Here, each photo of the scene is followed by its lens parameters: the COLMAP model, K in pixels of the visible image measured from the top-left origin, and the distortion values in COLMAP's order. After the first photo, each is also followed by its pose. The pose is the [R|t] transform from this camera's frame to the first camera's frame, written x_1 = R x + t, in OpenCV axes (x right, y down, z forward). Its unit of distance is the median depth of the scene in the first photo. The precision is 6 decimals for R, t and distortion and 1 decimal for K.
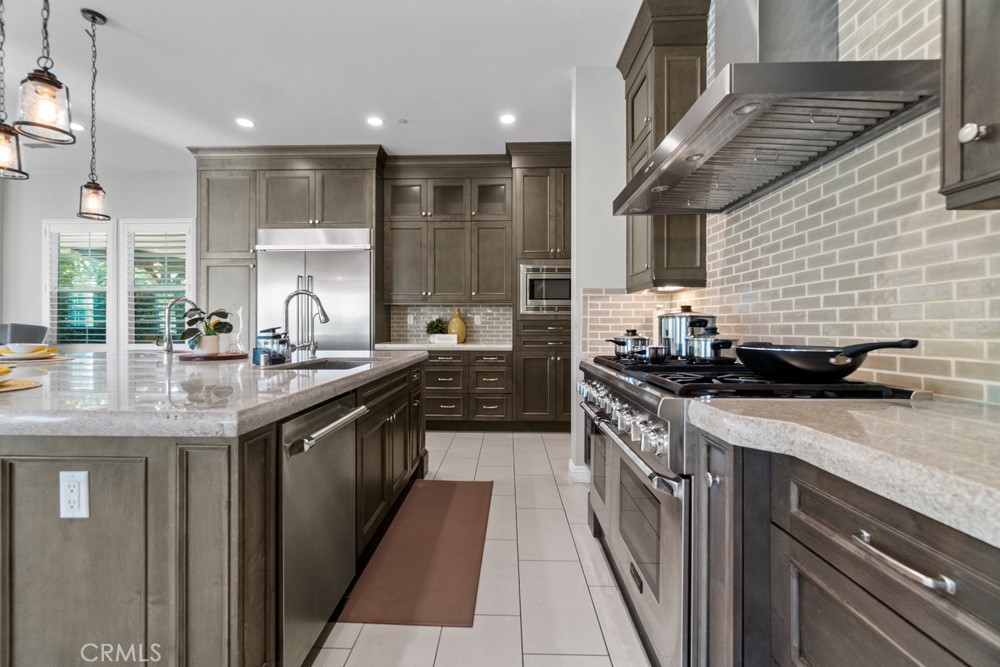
lens RADIAL K [[435.0, 0, 503.4], [0, 435.0, 327.8], [0, 0, 1]] dist [-0.005063, -0.001135]
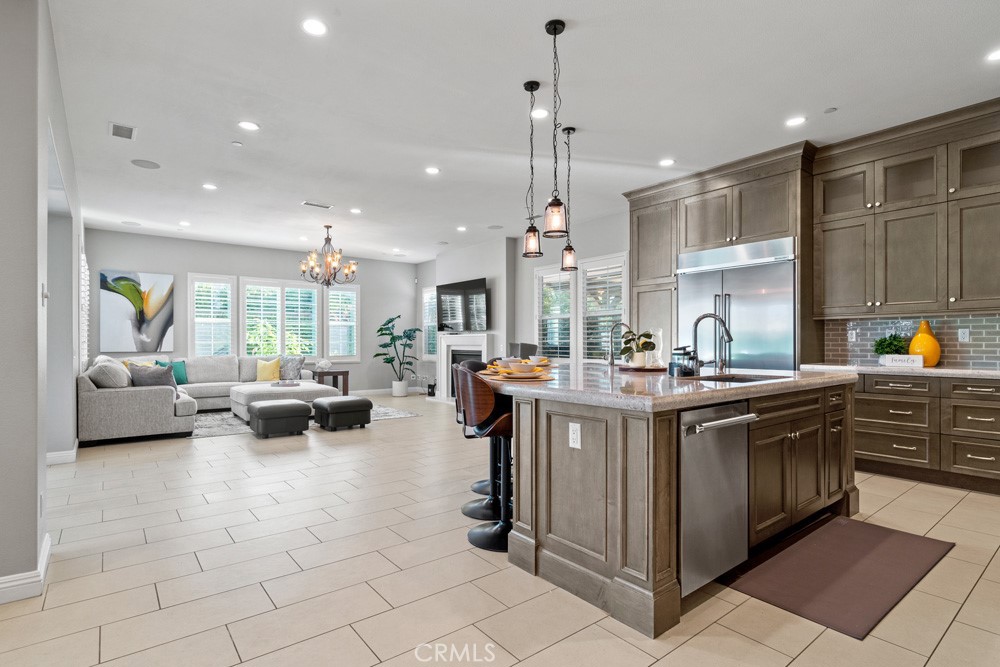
lens RADIAL K [[509.6, 0, 487.2], [0, 509.6, 343.0], [0, 0, 1]] dist [0.011053, -0.001609]
pose [[0.631619, -0.004020, -0.775268, 0.115569], [-0.000561, 0.999984, -0.005642, -0.000522], [0.775279, 0.003998, 0.631607, -0.166341]]
